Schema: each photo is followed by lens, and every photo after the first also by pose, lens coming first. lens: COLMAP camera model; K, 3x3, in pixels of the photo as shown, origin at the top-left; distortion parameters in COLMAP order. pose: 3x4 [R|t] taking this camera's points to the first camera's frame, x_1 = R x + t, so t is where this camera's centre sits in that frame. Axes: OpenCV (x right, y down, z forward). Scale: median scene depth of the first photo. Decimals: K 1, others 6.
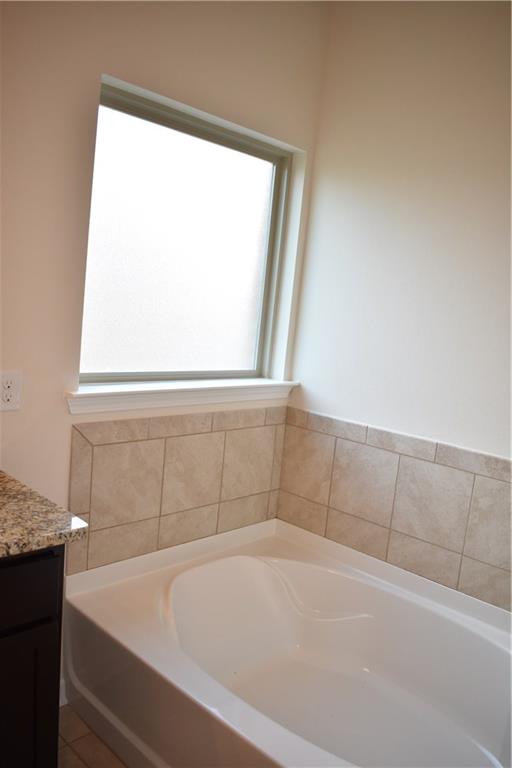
lens RADIAL K [[602.7, 0, 256.0], [0, 602.7, 384.0], [0, 0, 1]] dist [-0.108567, 0.010921]
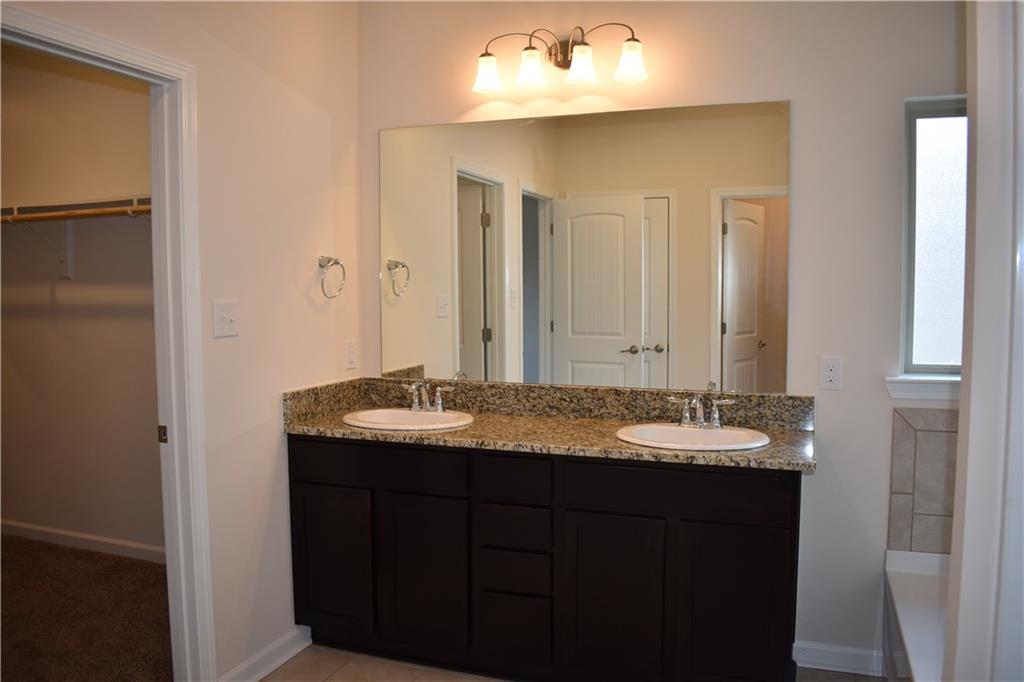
lens RADIAL K [[752.4, 0, 512.0], [0, 752.4, 341.0], [0, 0, 1]] dist [-0.089847, -0.001857]
pose [[0.372956, -0.041089, -0.926939, 0.536931], [-0.079445, 0.993936, -0.076024, 0.079882], [0.924442, 0.101994, 0.367430, -0.136733]]
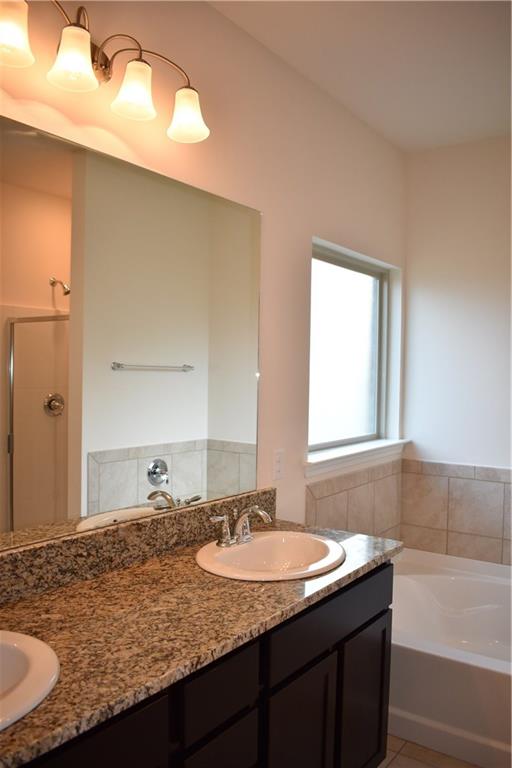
lens RADIAL K [[602.7, 0, 256.0], [0, 602.7, 384.0], [0, 0, 1]] dist [-0.108567, 0.010921]
pose [[0.989911, -0.084102, 0.114027, -0.426599], [0.095294, 0.990757, -0.096542, -0.030813], [-0.104854, 0.106434, 0.988776, -0.290156]]
